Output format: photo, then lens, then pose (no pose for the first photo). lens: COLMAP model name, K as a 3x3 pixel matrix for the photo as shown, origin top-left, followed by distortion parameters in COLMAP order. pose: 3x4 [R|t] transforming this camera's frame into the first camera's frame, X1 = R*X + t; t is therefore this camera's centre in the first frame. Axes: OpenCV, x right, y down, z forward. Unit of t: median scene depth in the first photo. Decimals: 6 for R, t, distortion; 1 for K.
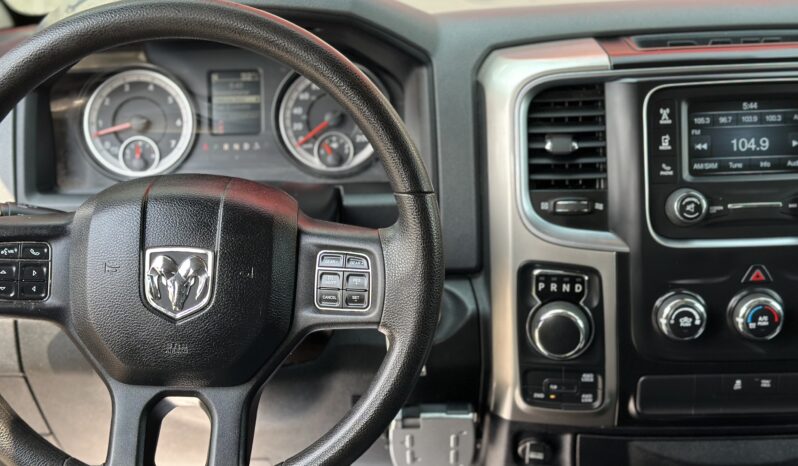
lens RADIAL K [[1066.6, 0, 399.5], [0, 1066.6, 237.1], [0, 0, 1]] dist [0.139247, 0.000000]
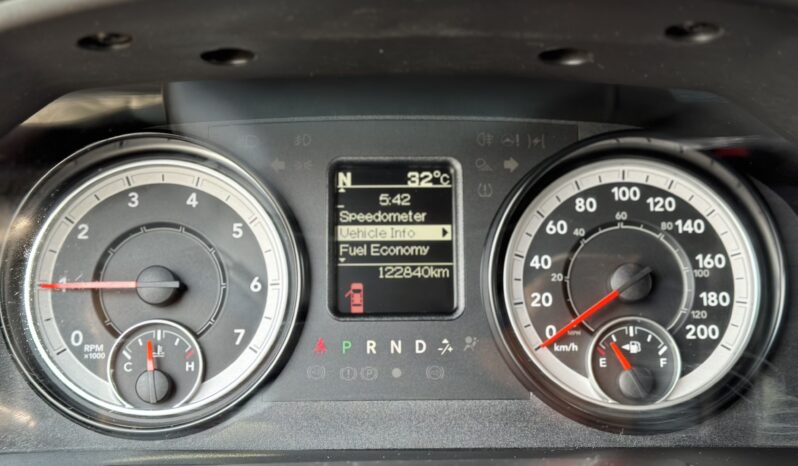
lens RADIAL K [[1066.6, 0, 397.1], [0, 1066.6, 231.5], [0, 0, 1]] dist [0.139247, 0.000000]
pose [[0.998245, 0.025082, 0.053639, -0.188873], [-0.017953, 0.991420, -0.129474, -0.081264], [-0.056426, 0.128284, 0.990131, 0.639190]]
